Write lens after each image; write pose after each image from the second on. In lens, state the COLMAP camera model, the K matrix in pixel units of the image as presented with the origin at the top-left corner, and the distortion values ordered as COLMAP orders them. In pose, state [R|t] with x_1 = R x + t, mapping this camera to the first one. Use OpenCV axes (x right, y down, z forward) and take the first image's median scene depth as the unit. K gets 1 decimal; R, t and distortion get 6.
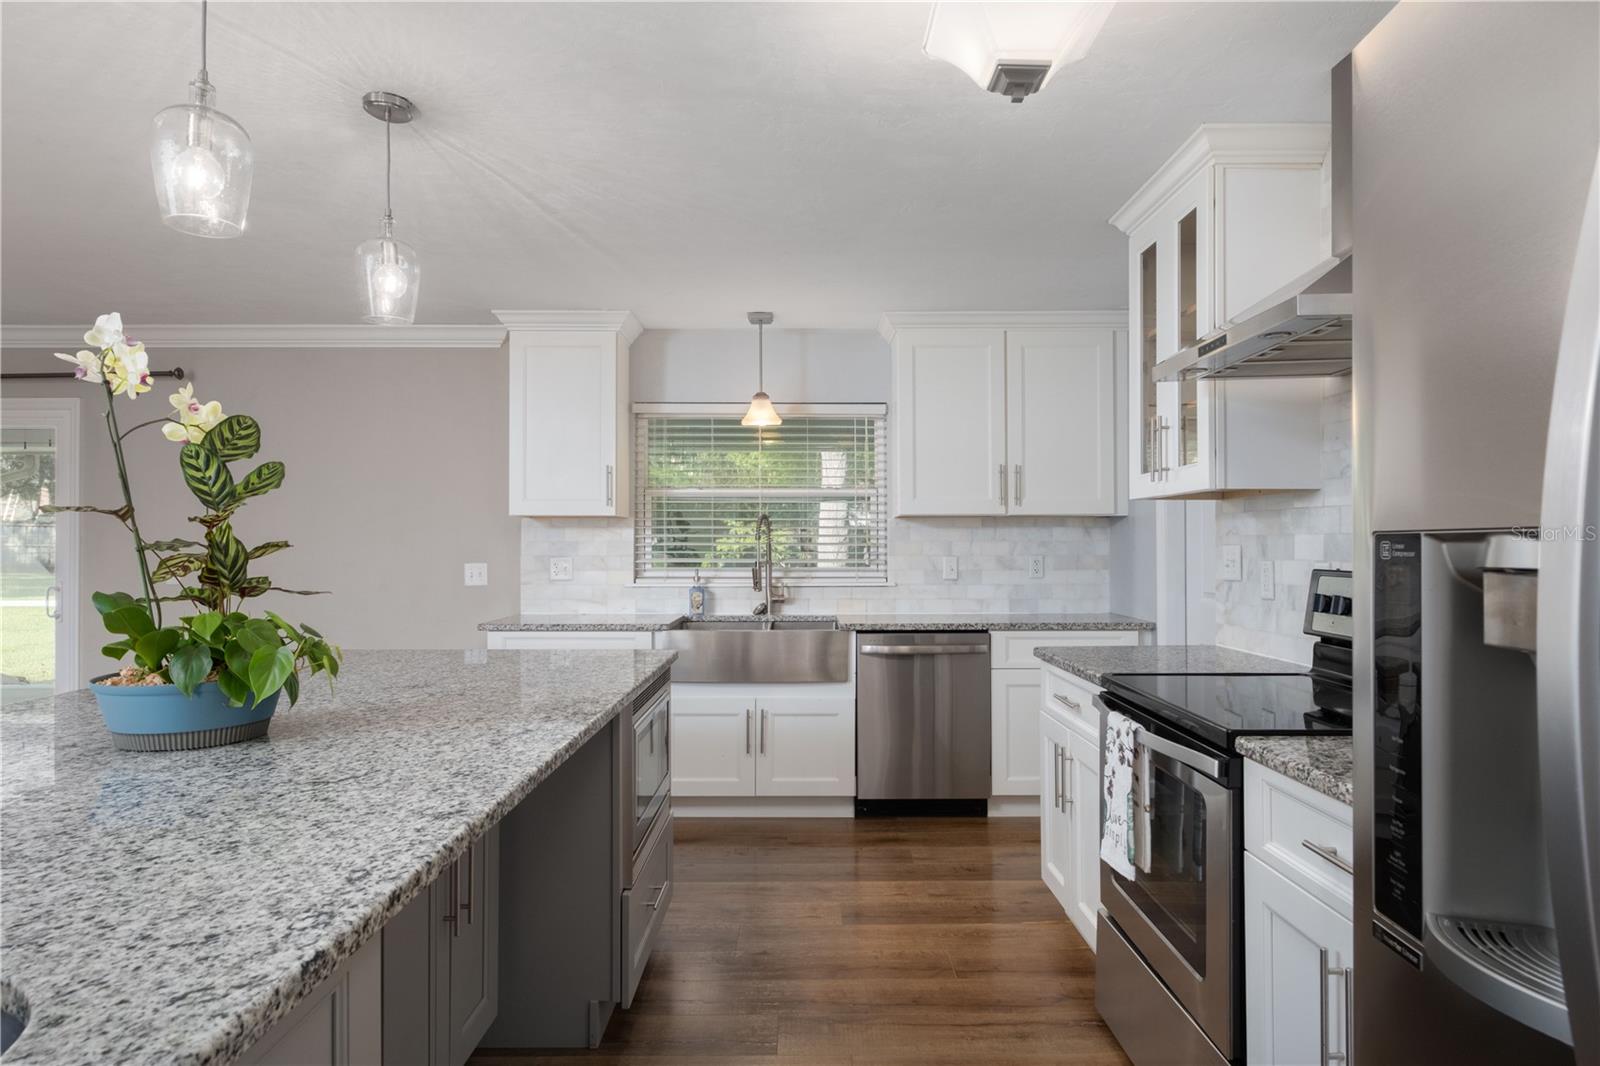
lens RADIAL K [[912.7, 0, 802.3], [0, 912.7, 541.7], [0, 0, 1]] dist [0.000342, -0.000031]
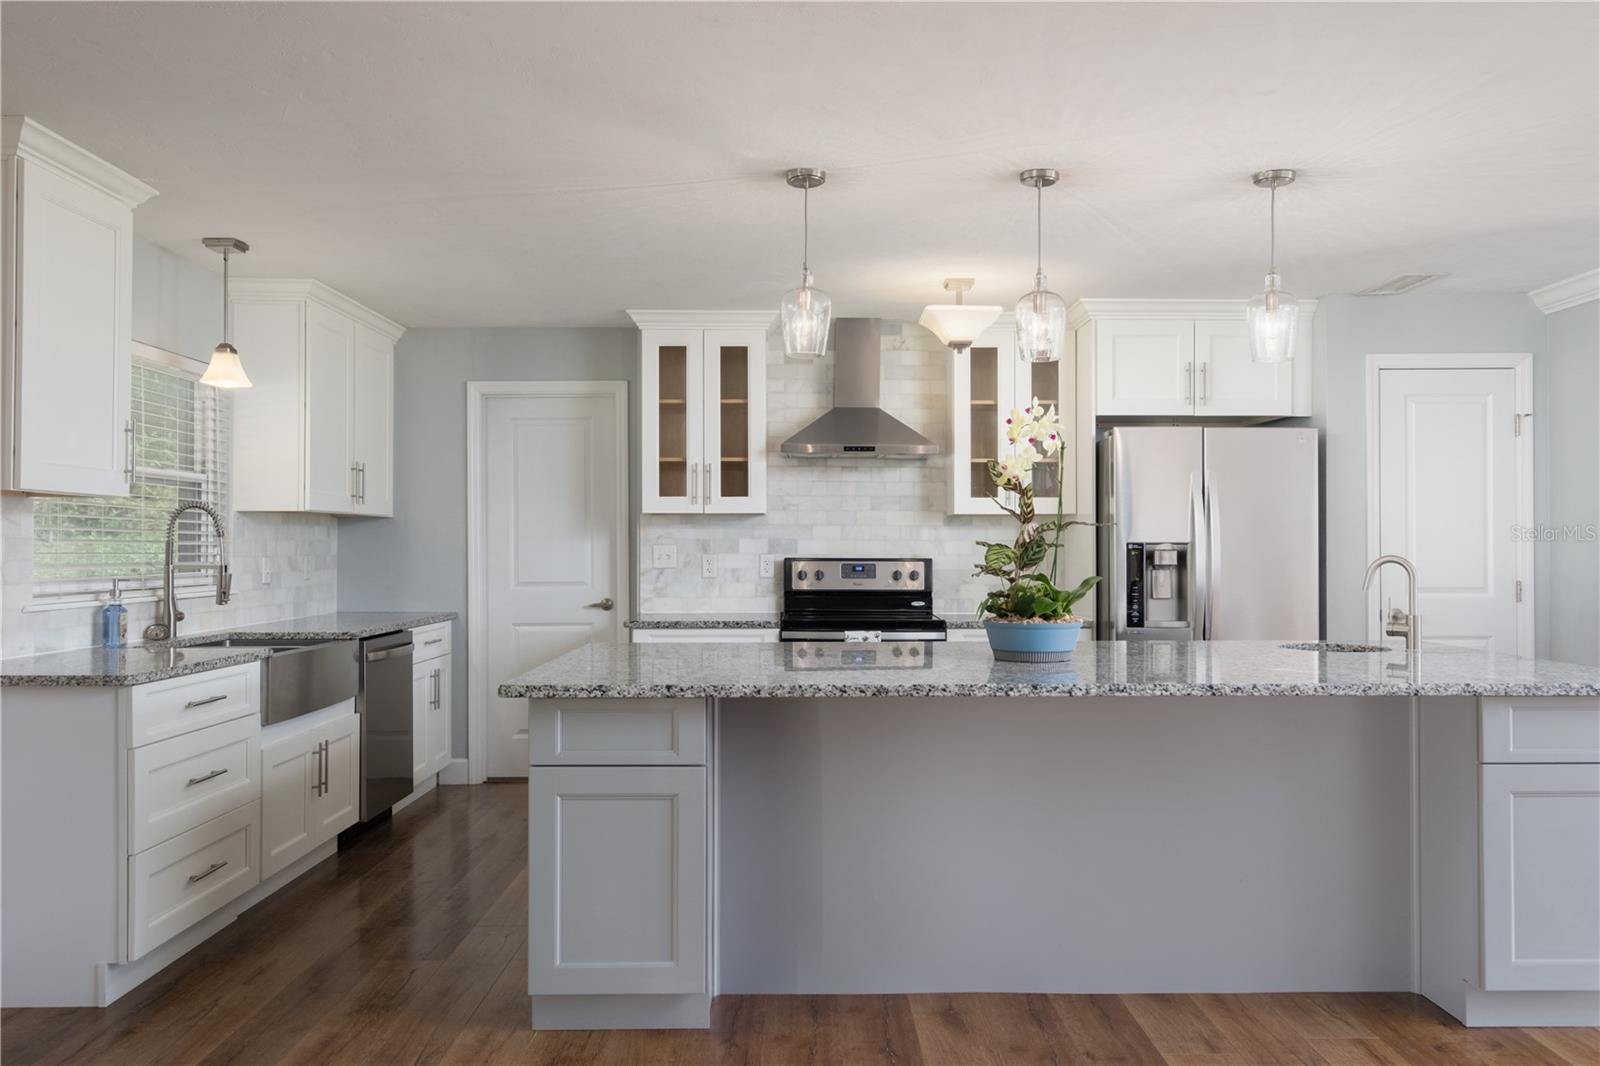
lens RADIAL K [[1184.9, 0, 800.0], [0, 1184.9, 533.0], [0, 0, 1]] dist [-0.001231, 0.003714]
pose [[-0.008964, 0.015037, 0.999847, -1.512835], [-0.004854, 0.999874, -0.015081, 0.011415], [-0.999948, -0.004988, -0.008890, 0.766756]]
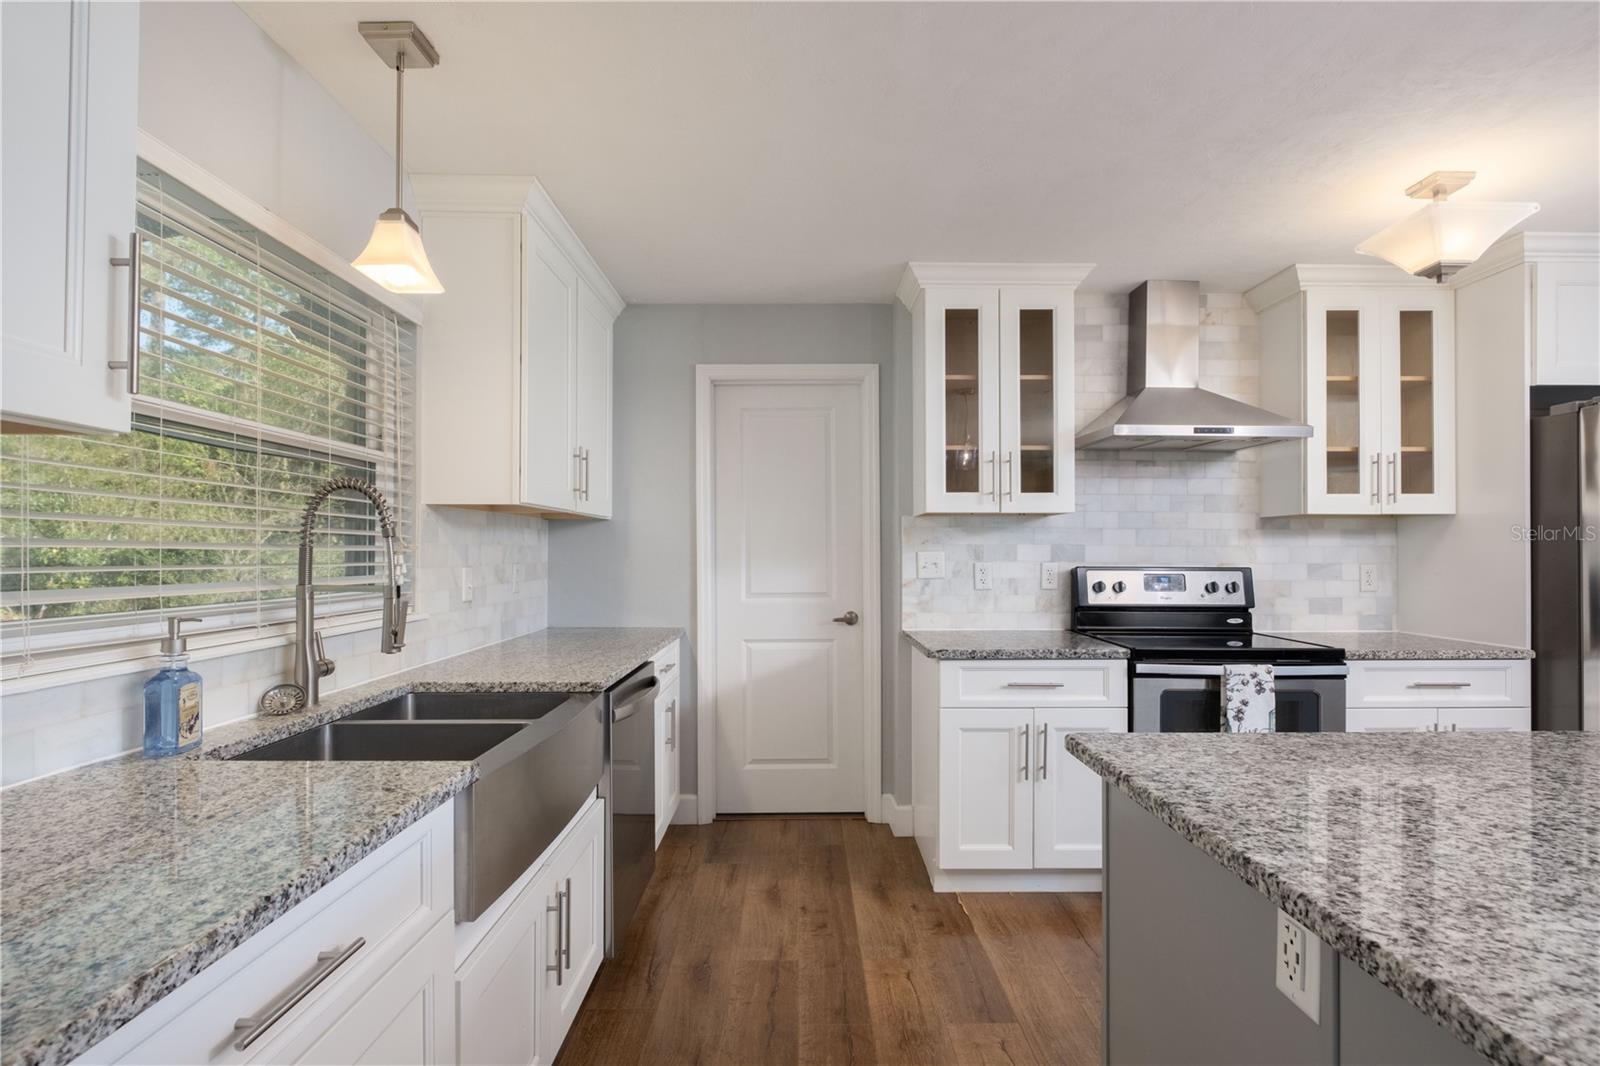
lens RADIAL K [[748.7, 0, 804.4], [0, 748.7, 545.5], [0, 0, 1]] dist [-0.010596, -0.000174]
pose [[-0.009045, 0.011624, 0.999892, -0.607391], [-0.005897, 0.999914, -0.011677, 0.007868], [-0.999942, -0.006002, -0.008975, 1.164051]]
